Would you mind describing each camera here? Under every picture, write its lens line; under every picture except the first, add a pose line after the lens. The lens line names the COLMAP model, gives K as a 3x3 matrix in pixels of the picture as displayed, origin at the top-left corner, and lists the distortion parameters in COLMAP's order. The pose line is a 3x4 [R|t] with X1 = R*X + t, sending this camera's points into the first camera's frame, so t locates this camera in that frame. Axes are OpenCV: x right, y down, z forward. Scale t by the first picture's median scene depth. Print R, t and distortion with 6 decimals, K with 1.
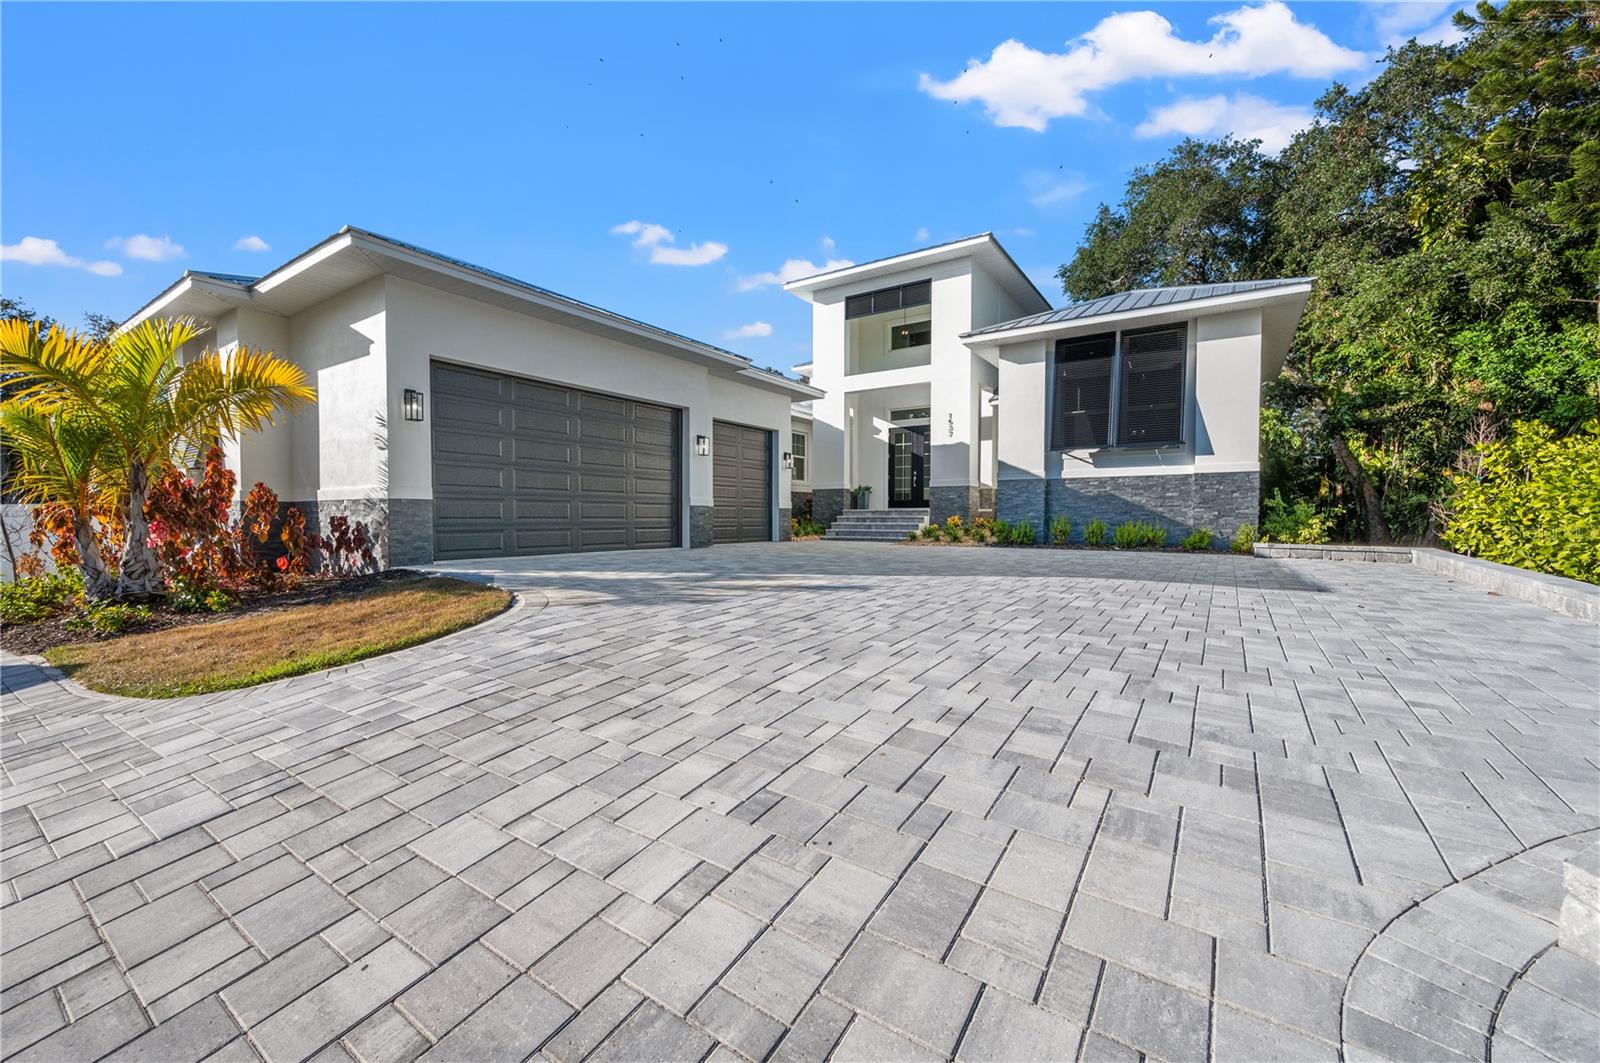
lens RADIAL K [[640.3, 0, 795.4], [0, 640.3, 536.4], [0, 0, 1]] dist [0.001900, -0.000513]
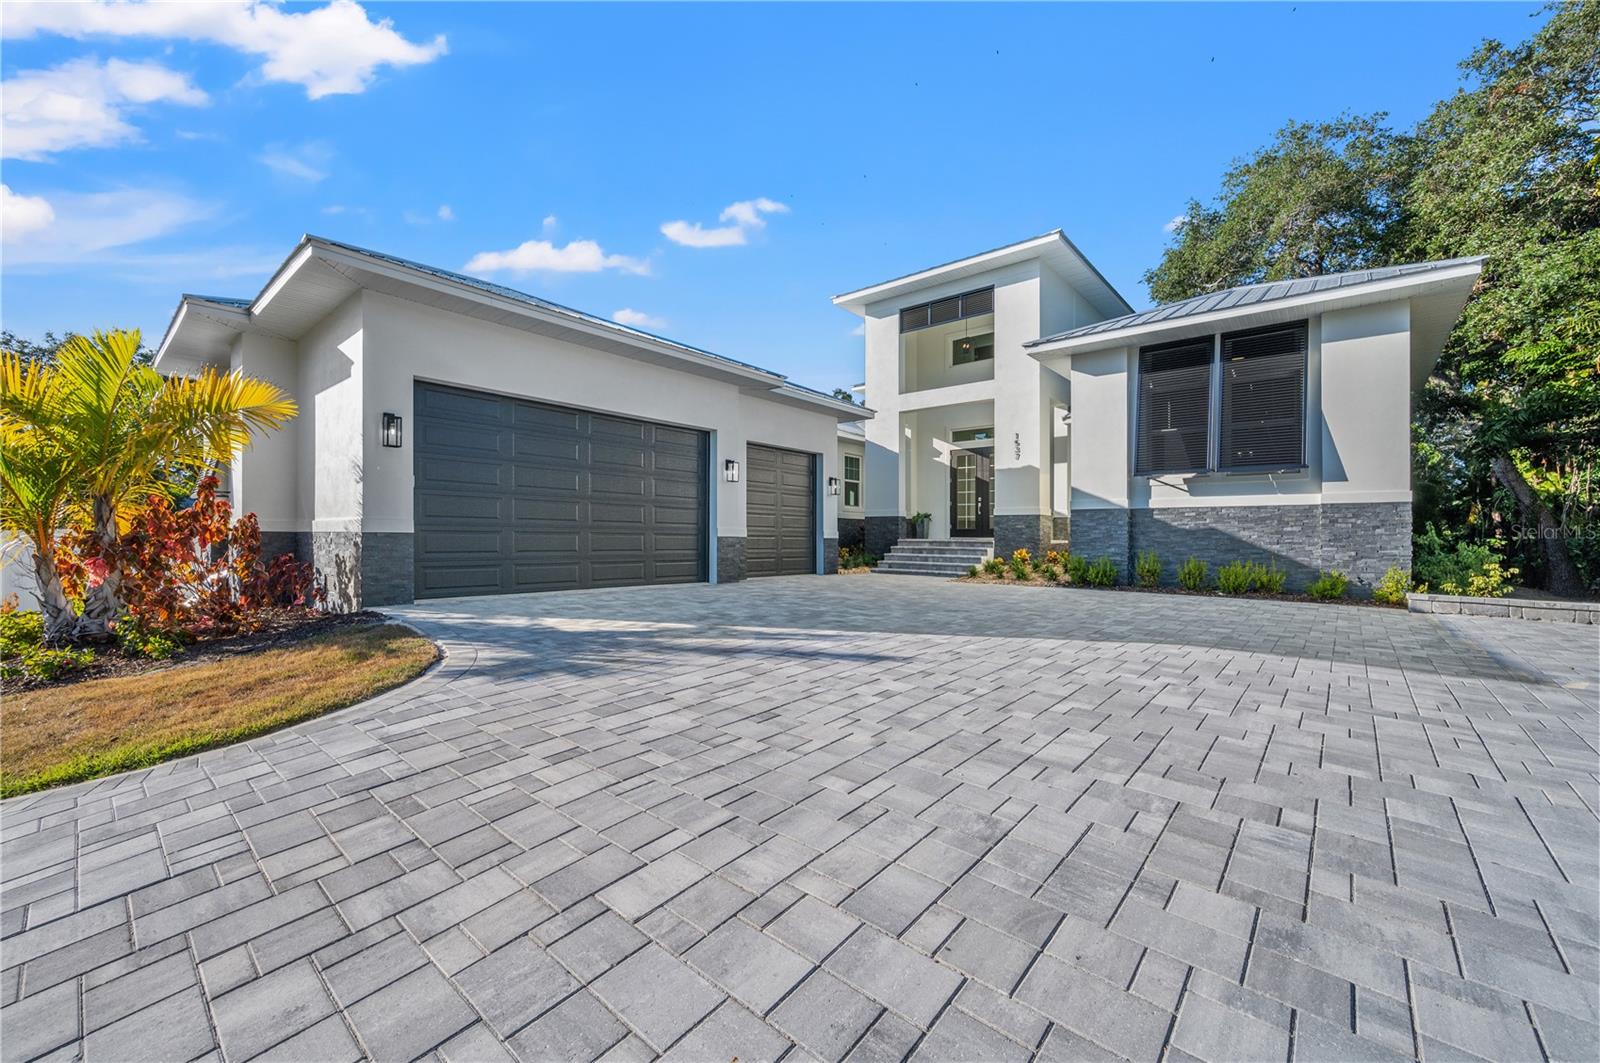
lens RADIAL K [[640.3, 0, 798.7], [0, 640.3, 521.4], [0, 0, 1]] dist [0.001900, -0.000513]
pose [[0.993308, 0.006135, -0.115329, 0.063686], [-0.012587, 0.998391, -0.055293, -0.024094], [0.114804, 0.056374, 0.991787, 0.128281]]
